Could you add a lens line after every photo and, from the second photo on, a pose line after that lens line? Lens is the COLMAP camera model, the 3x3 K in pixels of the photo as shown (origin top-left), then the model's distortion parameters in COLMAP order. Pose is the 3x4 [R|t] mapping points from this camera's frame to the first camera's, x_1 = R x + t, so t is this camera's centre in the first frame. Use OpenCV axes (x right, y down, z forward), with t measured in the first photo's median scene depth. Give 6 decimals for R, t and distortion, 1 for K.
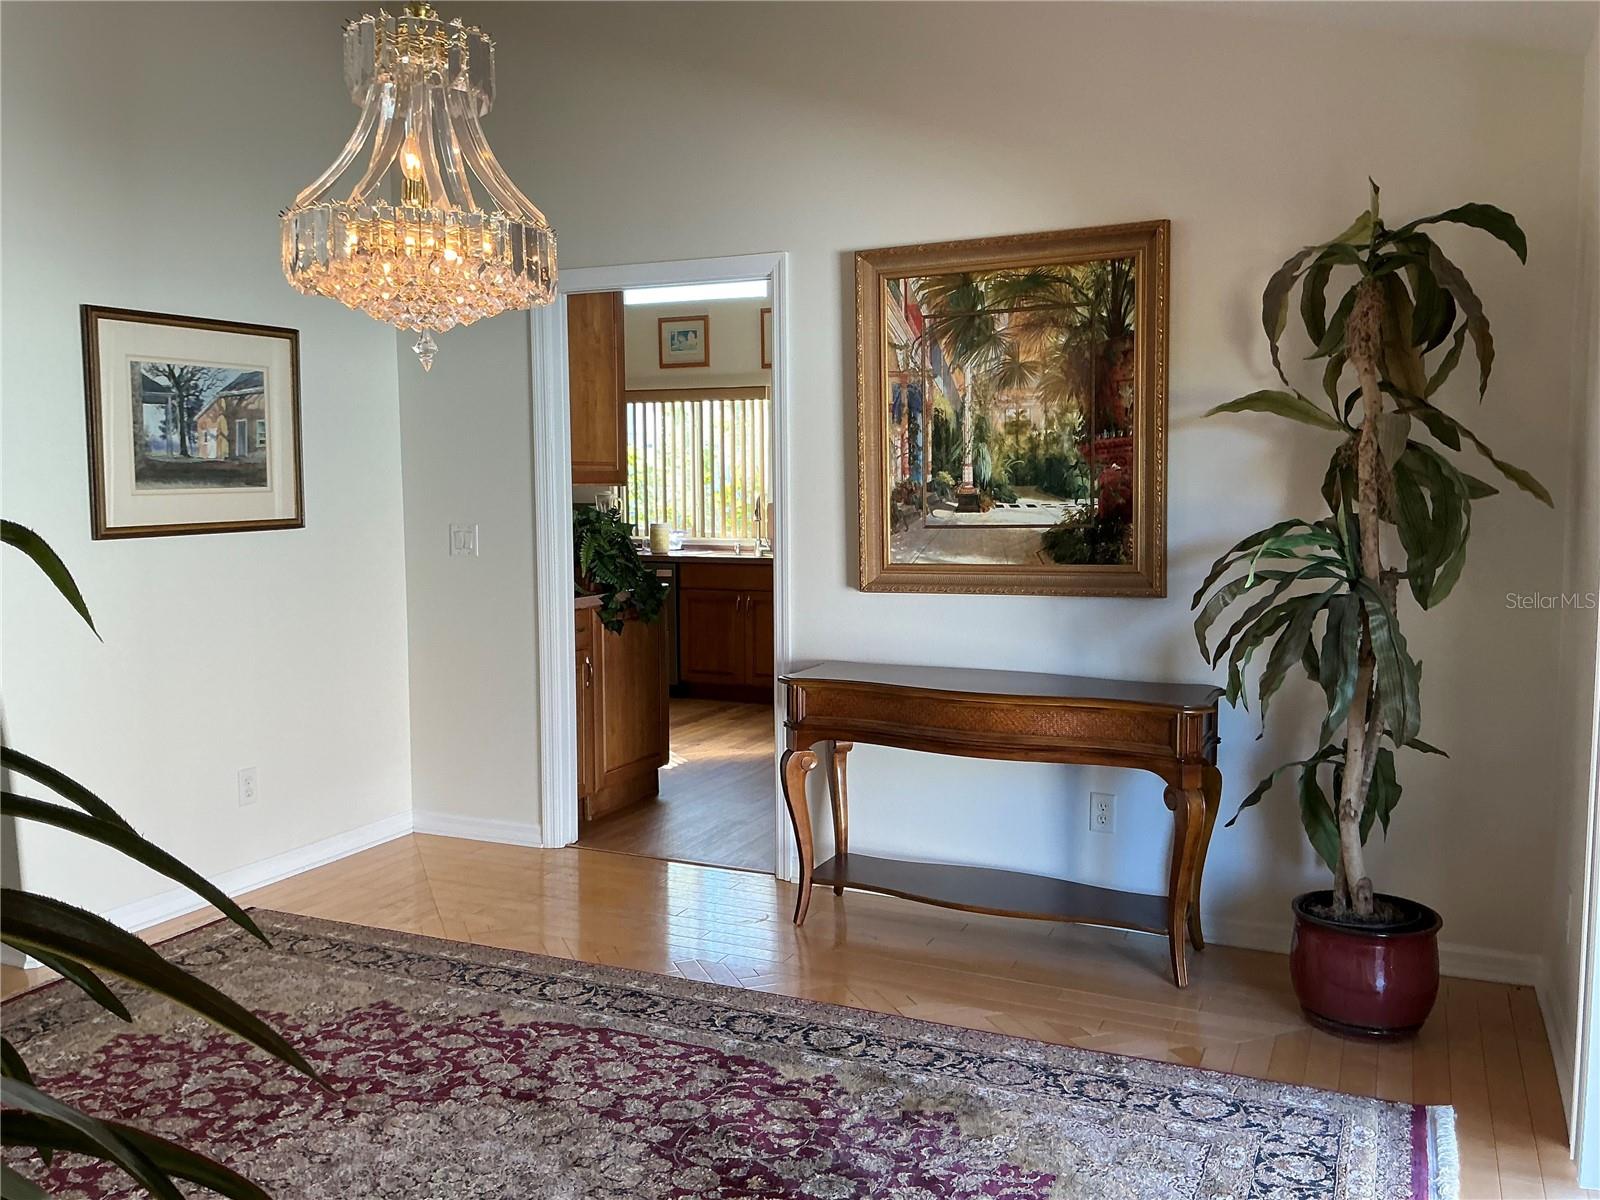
lens RADIAL K [[1314.9, 0, 800.0], [0, 1314.9, 600.0], [0, 0, 1]] dist [0.116230, -0.233098]
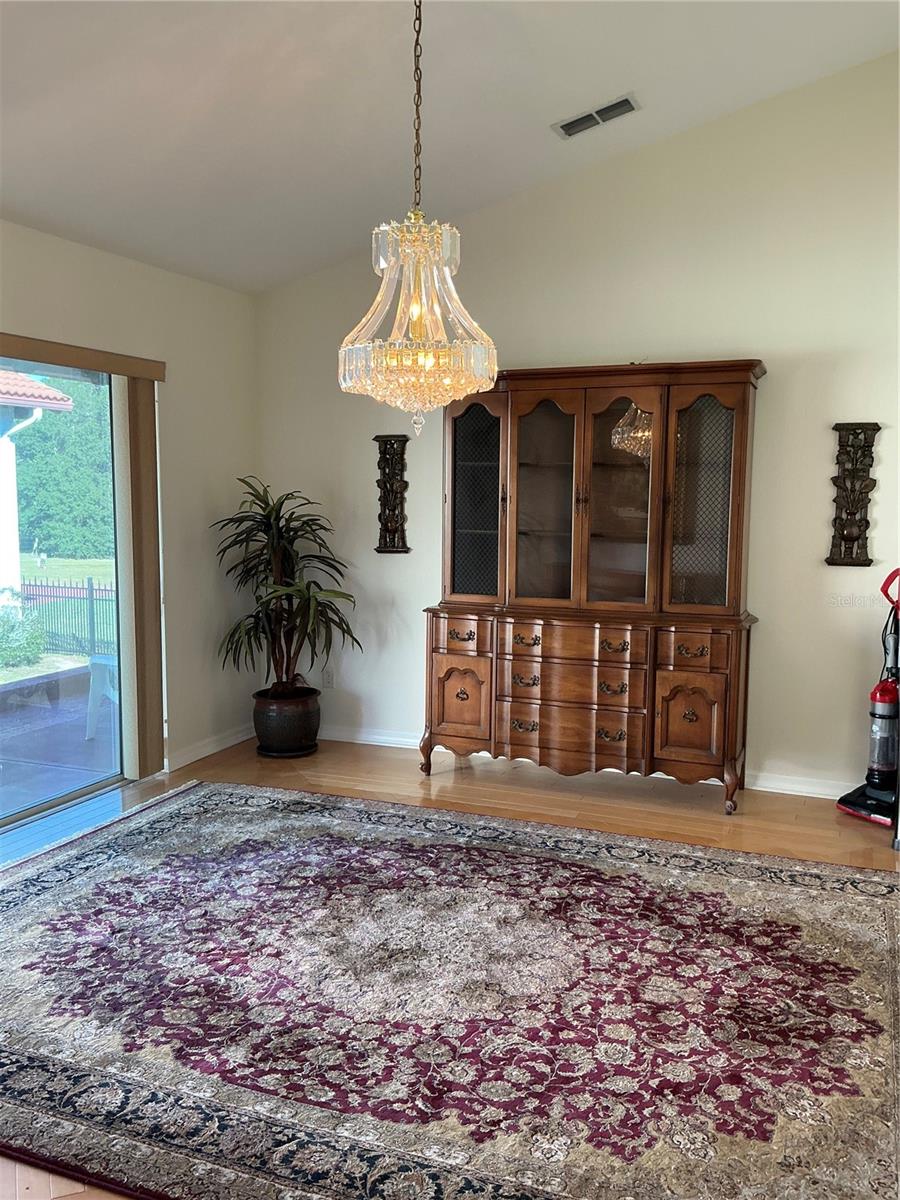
lens RADIAL K [[986.2, 0, 450.0], [0, 986.2, 600.0], [0, 0, 1]] dist [0.116230, -0.233098]
pose [[-0.999277, 0.004392, -0.037771, -0.208810], [-0.003261, 0.979747, 0.200214, -0.165458], [0.037885, 0.200192, -0.979024, 1.711792]]
